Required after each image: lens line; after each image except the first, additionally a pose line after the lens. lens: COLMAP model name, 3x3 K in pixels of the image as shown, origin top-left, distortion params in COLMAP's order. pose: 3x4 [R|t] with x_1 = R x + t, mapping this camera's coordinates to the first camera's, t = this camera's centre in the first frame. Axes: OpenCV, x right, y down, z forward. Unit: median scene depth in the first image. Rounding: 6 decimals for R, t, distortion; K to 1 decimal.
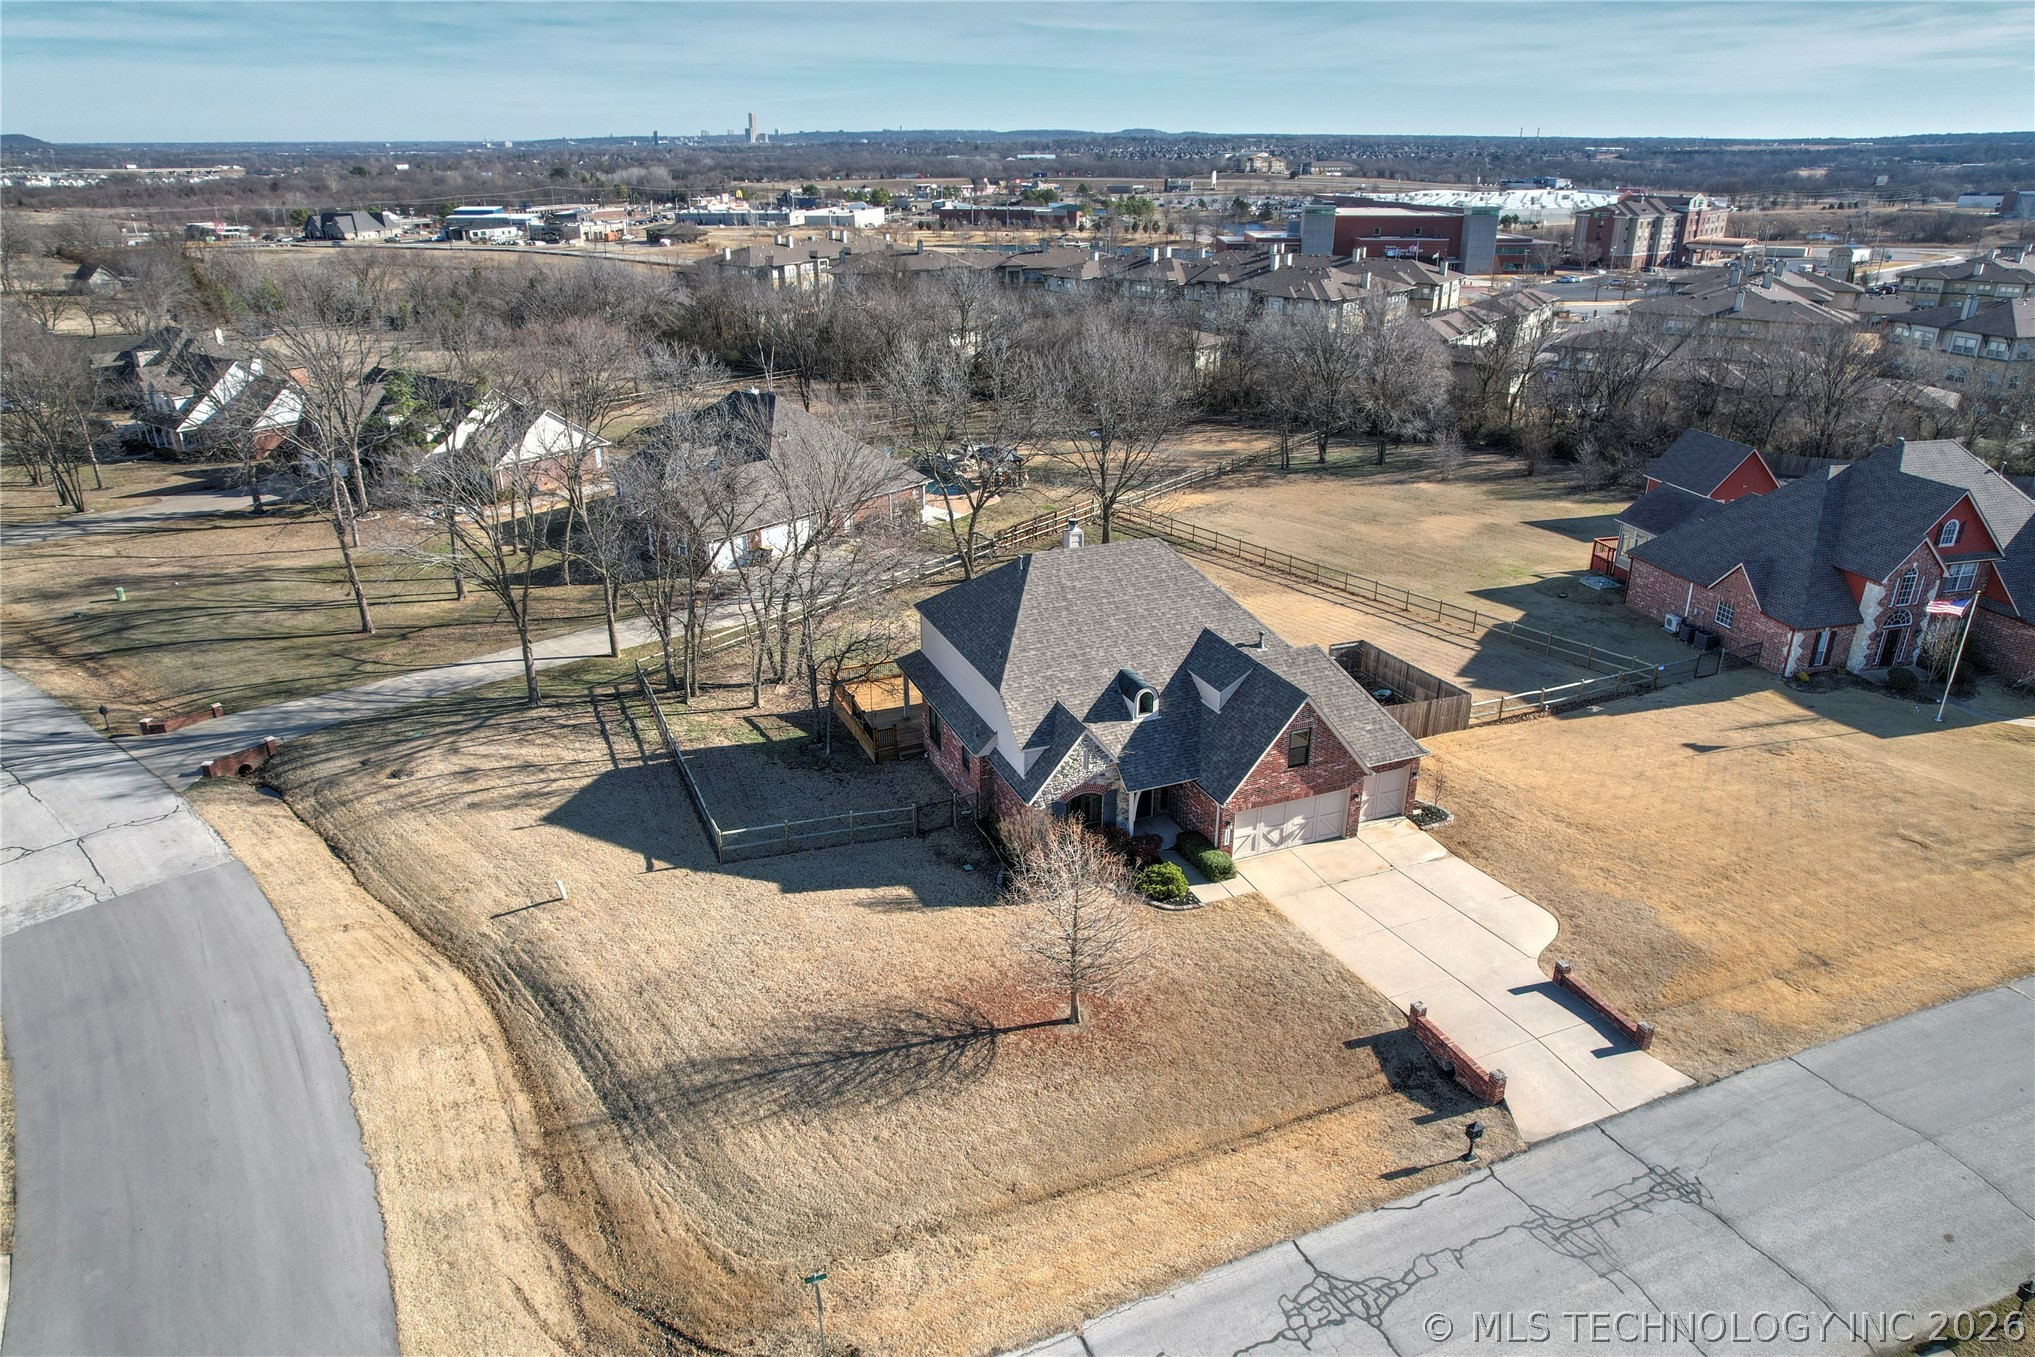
lens RADIAL K [[1306.1, 0, 1015.0], [0, 1306.1, 678.2], [0, 0, 1]] dist [-0.074747, 0.065340]
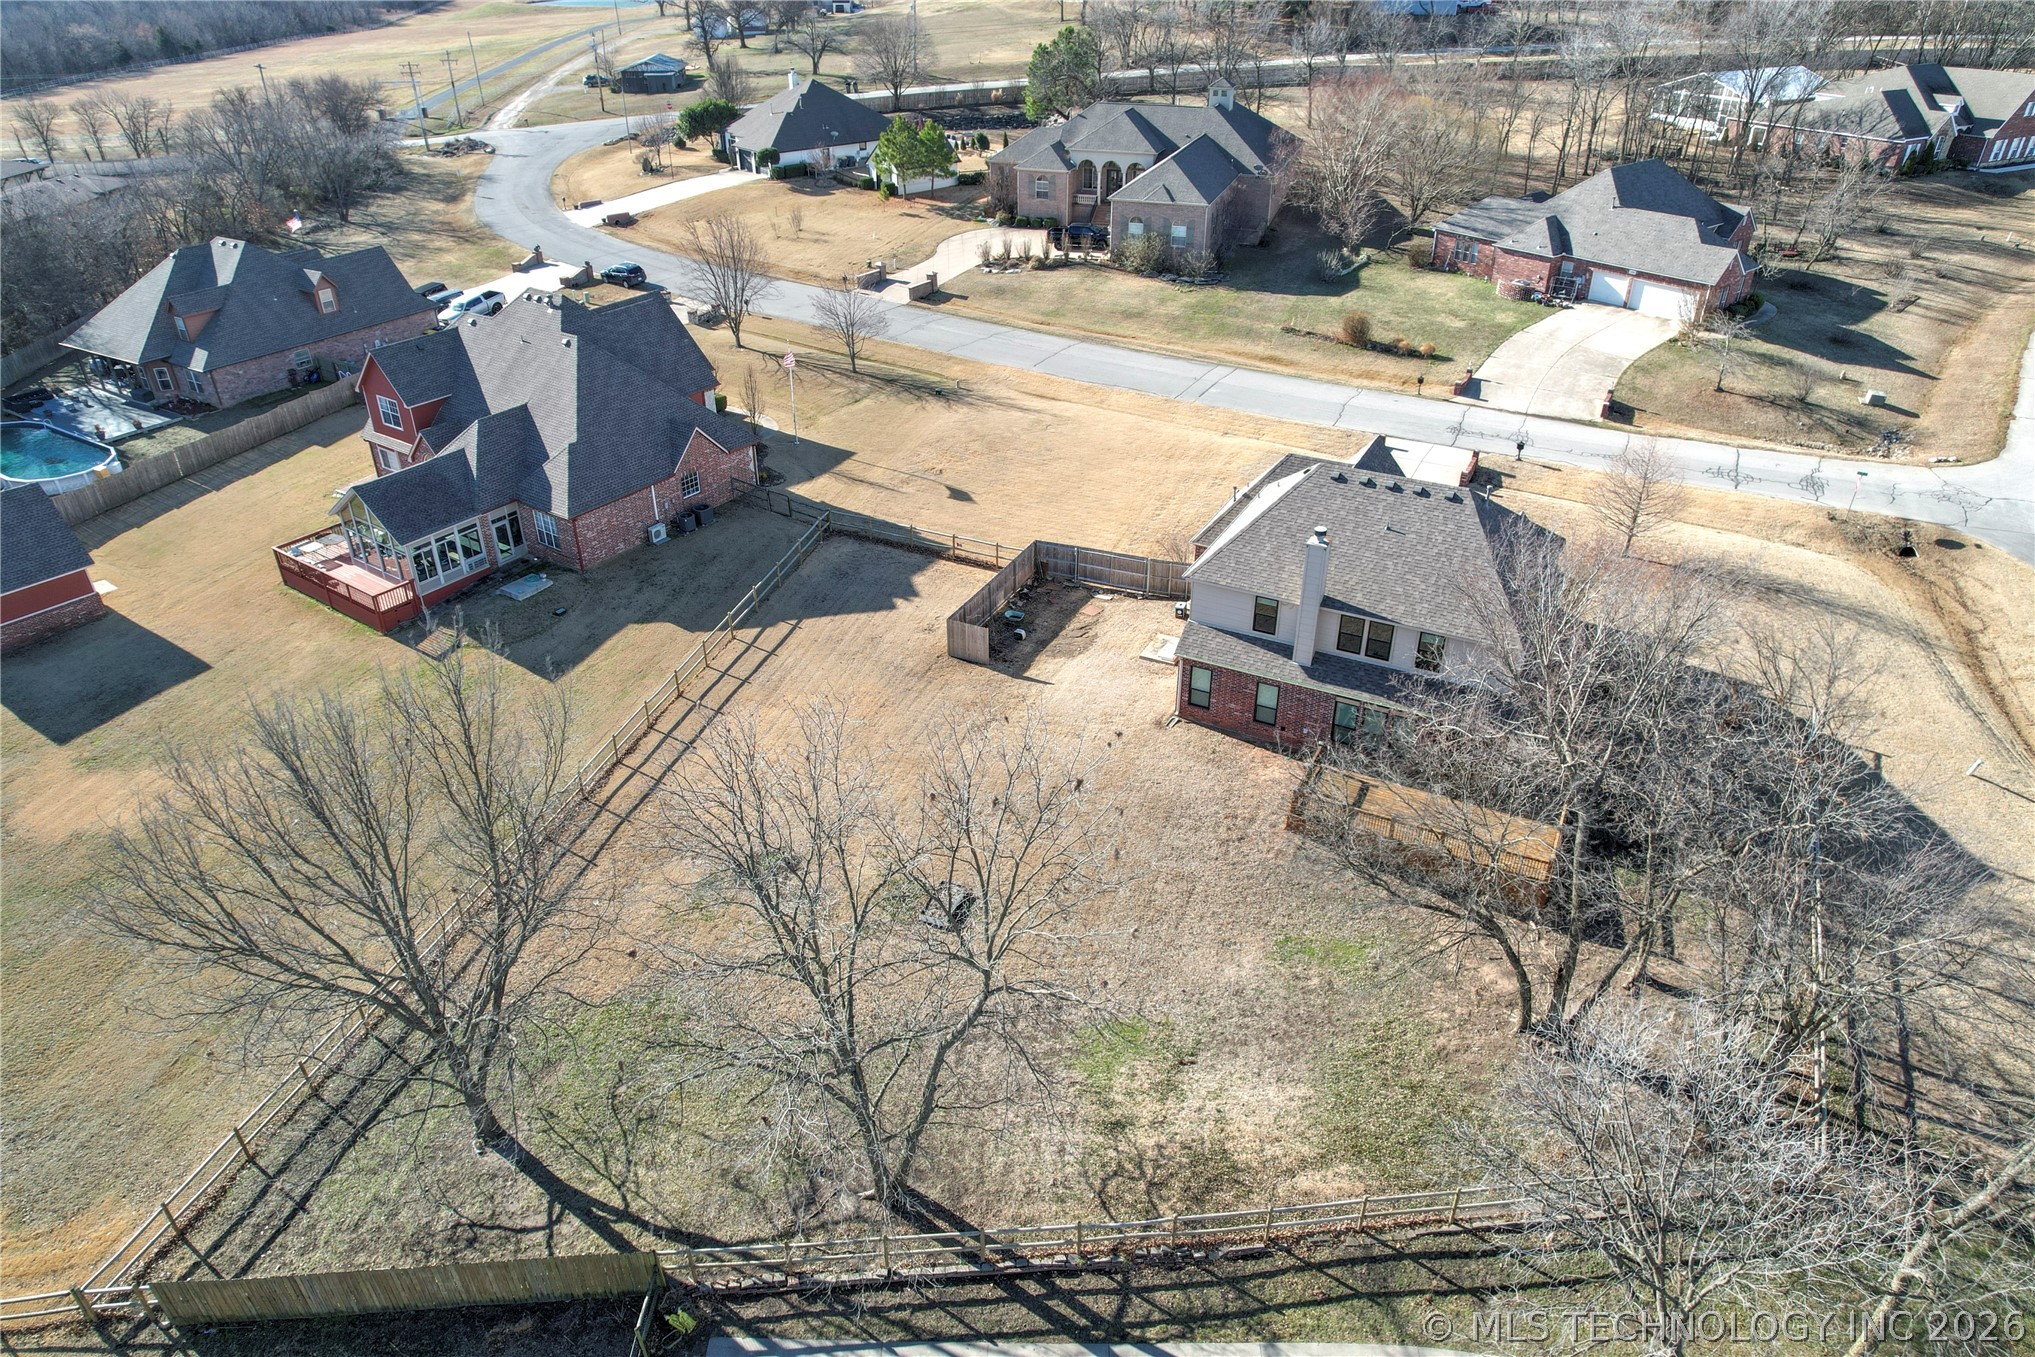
lens RADIAL K [[1306.1, 0, 1015.0], [0, 1306.1, 678.2], [0, 0, 1]] dist [-0.074747, 0.065340]
pose [[-0.649307, -0.387285, 0.654531, -0.399483], [0.299191, 0.661157, 0.688009, -0.679784], [-0.699203, 0.642559, -0.313422, 1.470698]]
